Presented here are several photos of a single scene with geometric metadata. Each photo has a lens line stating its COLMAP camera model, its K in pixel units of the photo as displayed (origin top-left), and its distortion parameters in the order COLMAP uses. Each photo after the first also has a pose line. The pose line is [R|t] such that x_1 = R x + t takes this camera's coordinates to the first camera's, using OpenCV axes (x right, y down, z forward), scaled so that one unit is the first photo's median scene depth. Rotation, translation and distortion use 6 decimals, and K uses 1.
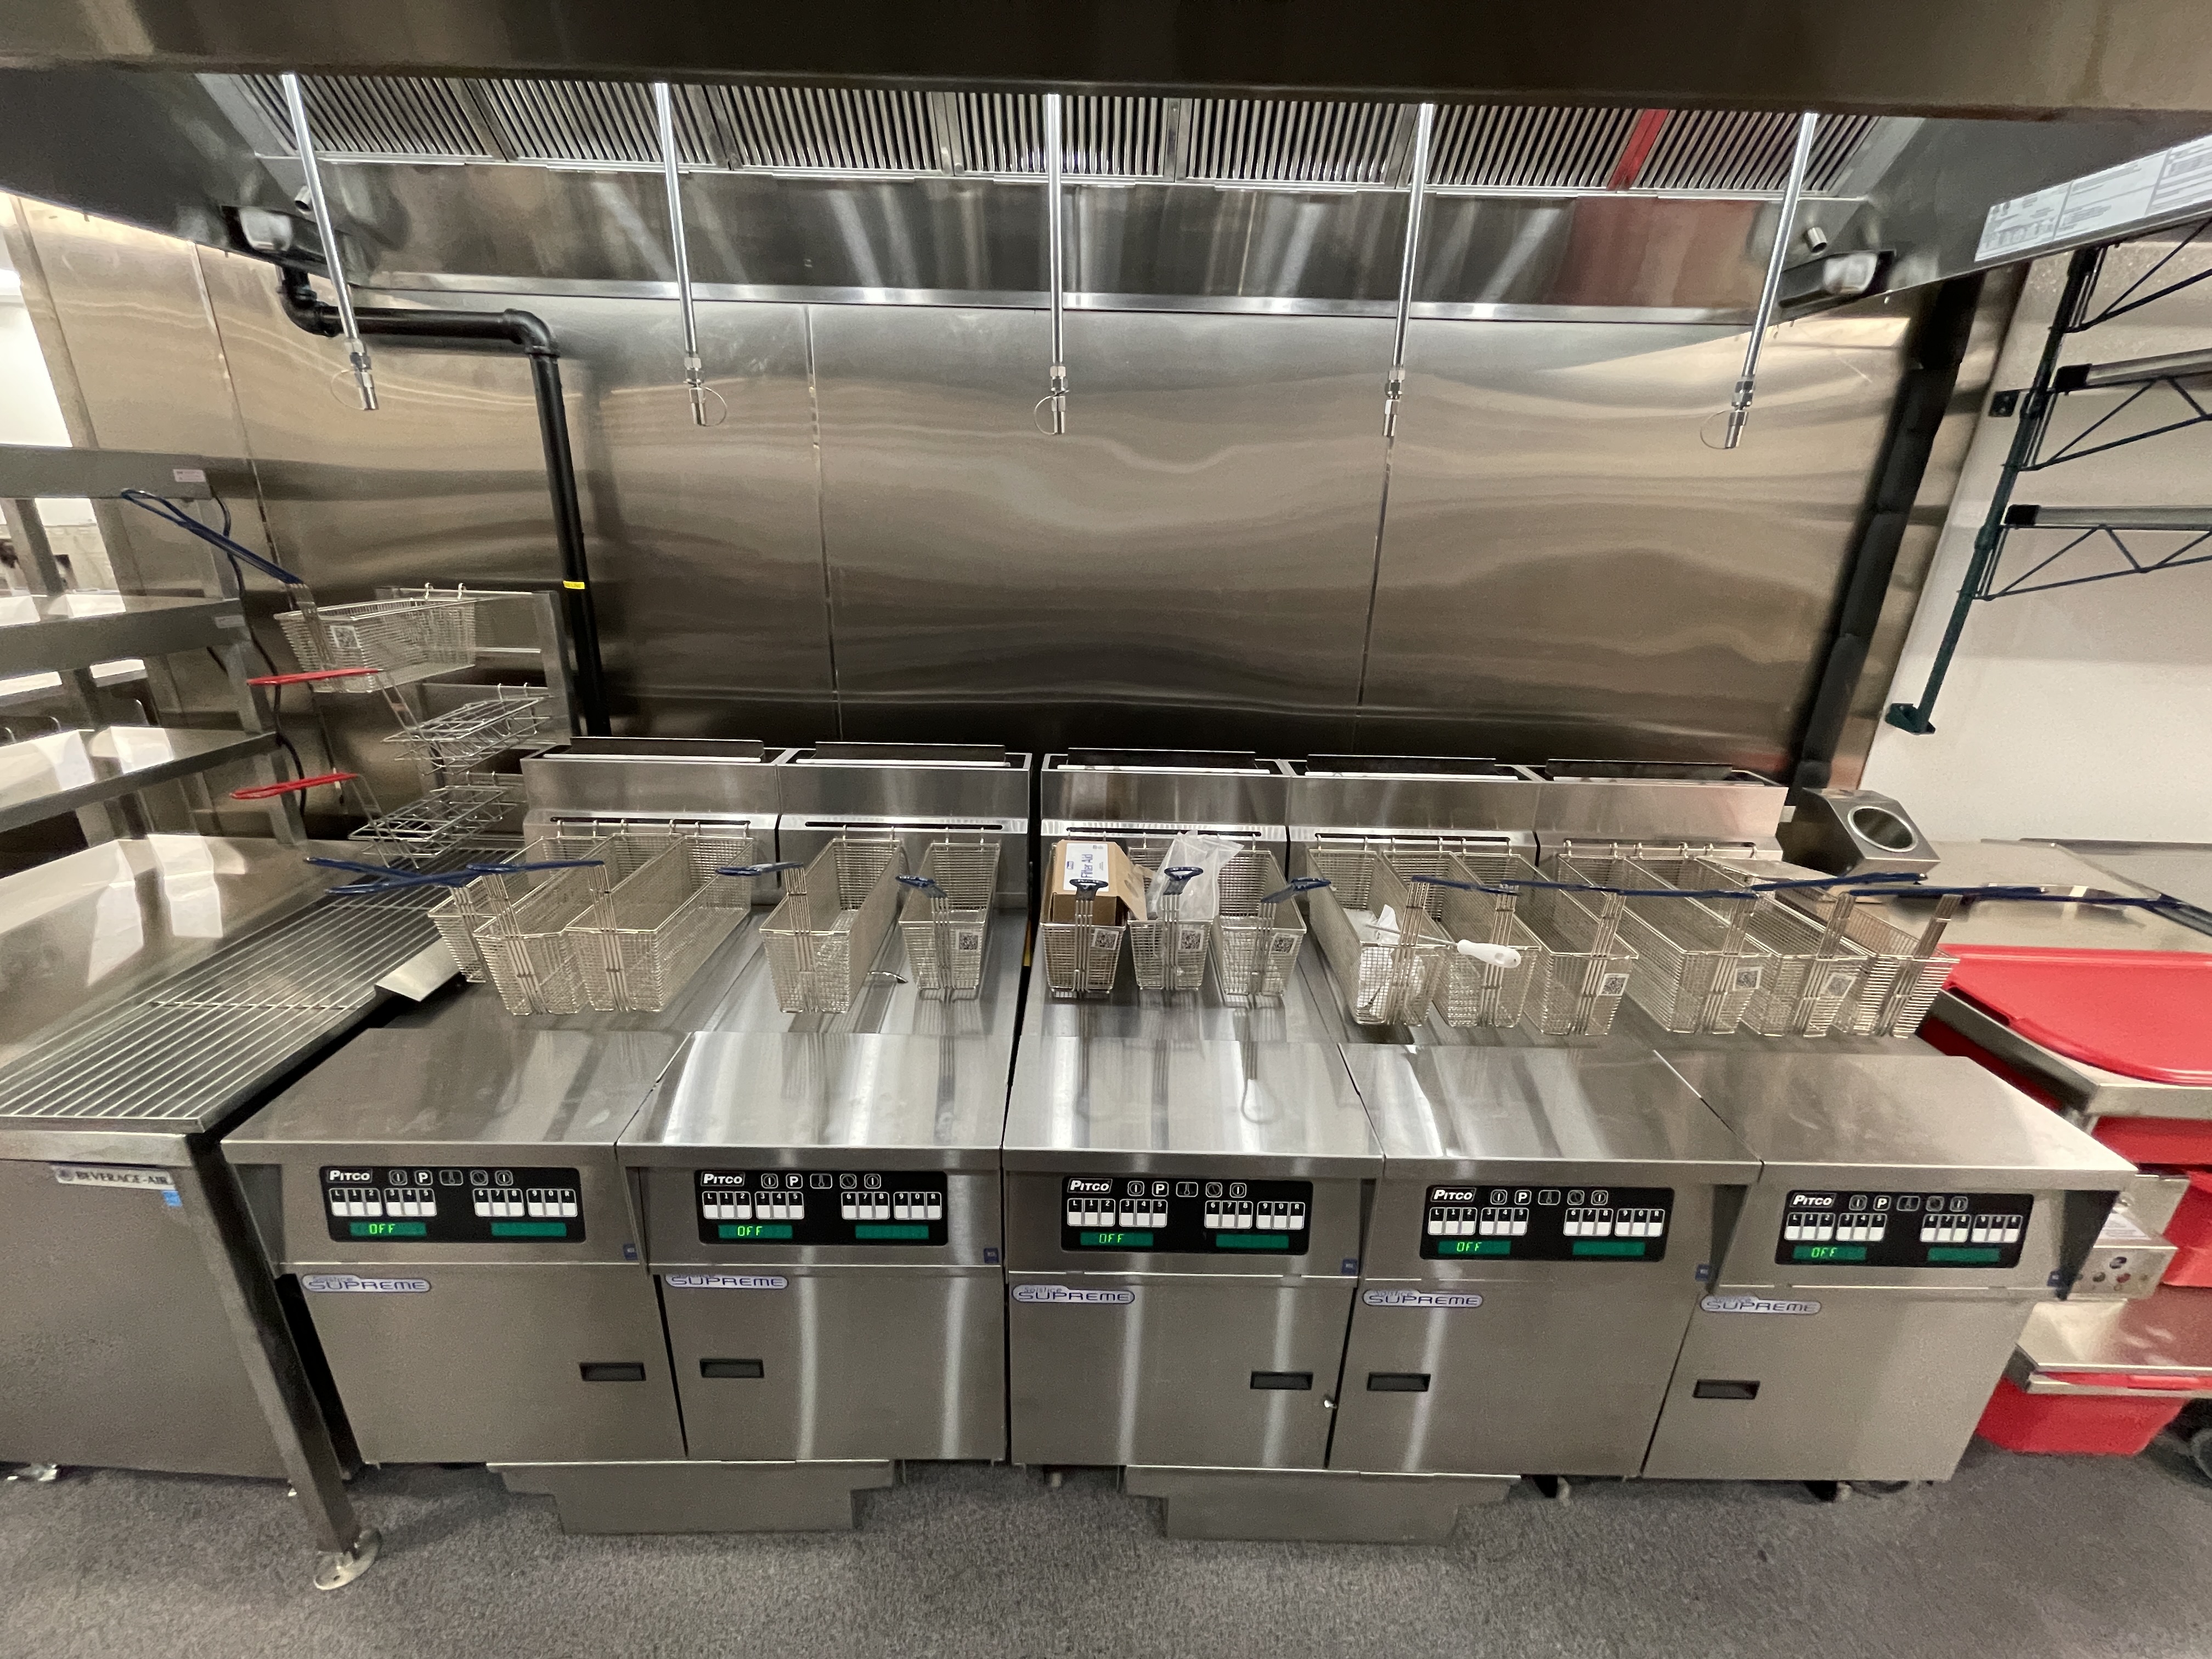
lens RADIAL K [[901.4, 0, 1099.2], [0, 901.4, 816.7], [0, 0, 1]] dist [0.015956, 0.000410]
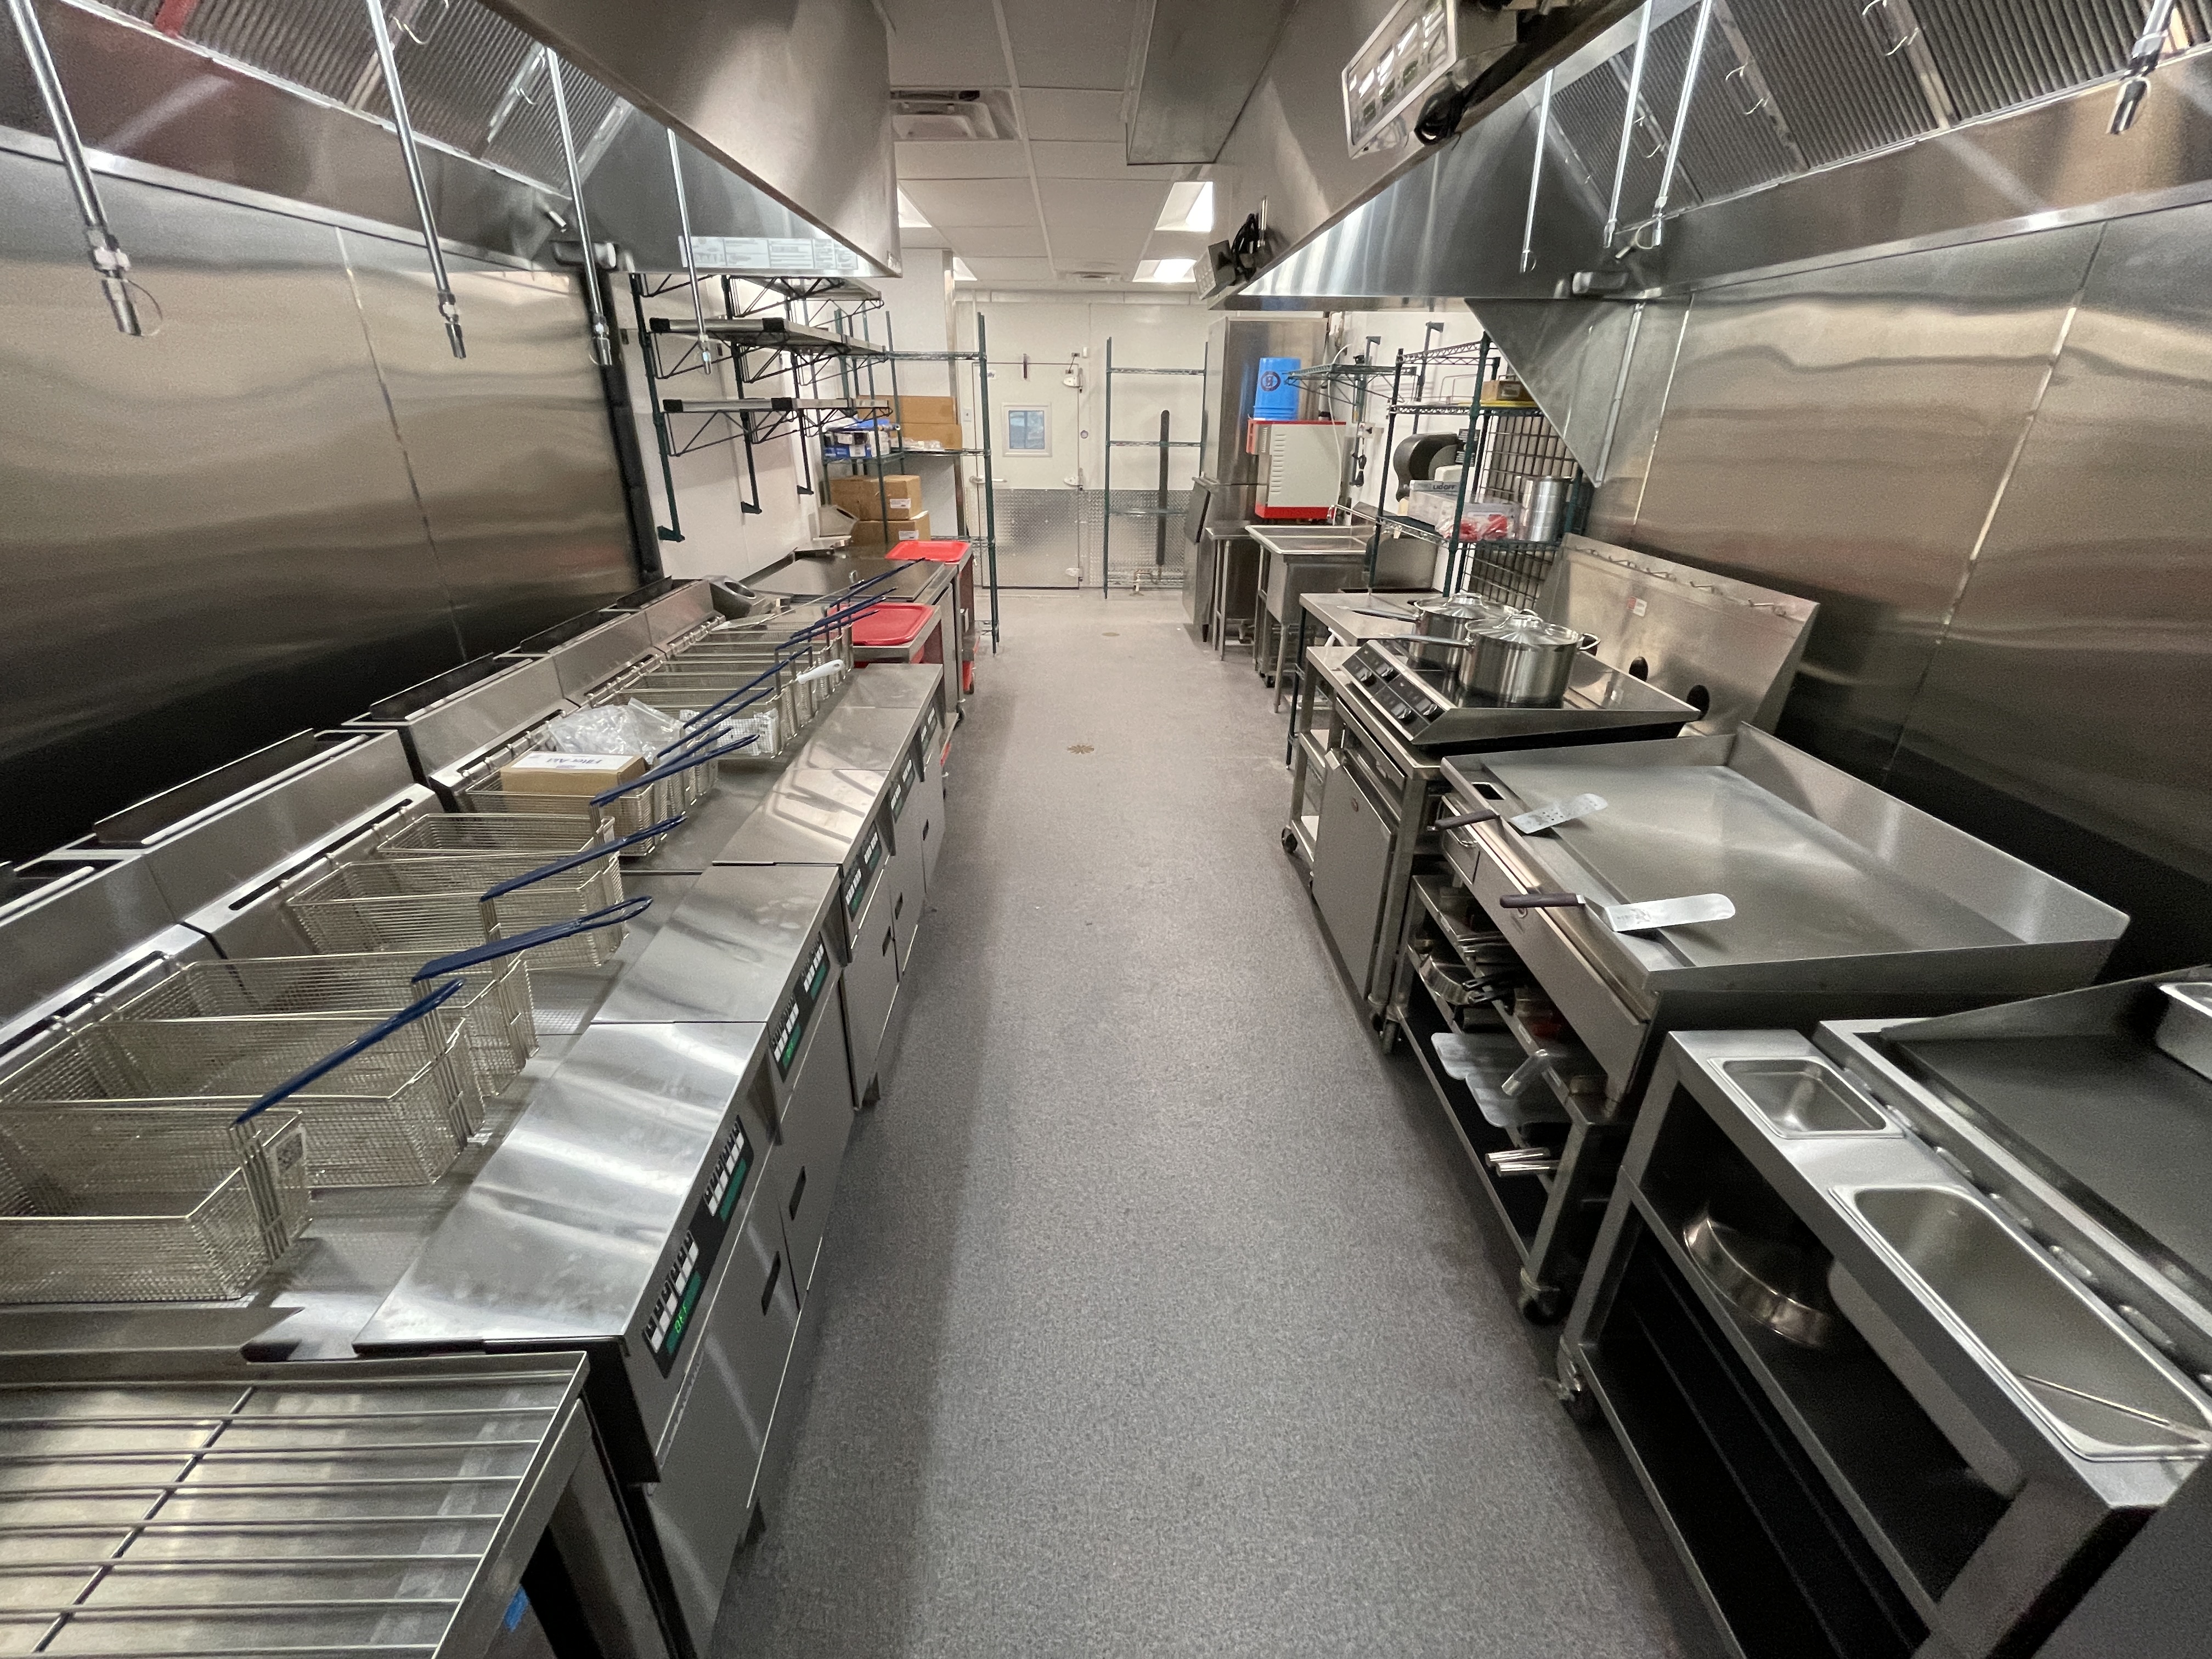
lens RADIAL K [[901.4, 0, 1092.5], [0, 901.4, 830.1], [0, 0, 1]] dist [0.015956, 0.000410]
pose [[-0.015768, -0.452544, 0.891603, -0.940334], [0.317306, 0.843356, 0.433667, -0.140779], [-0.948192, 0.289748, 0.130297, 0.242251]]
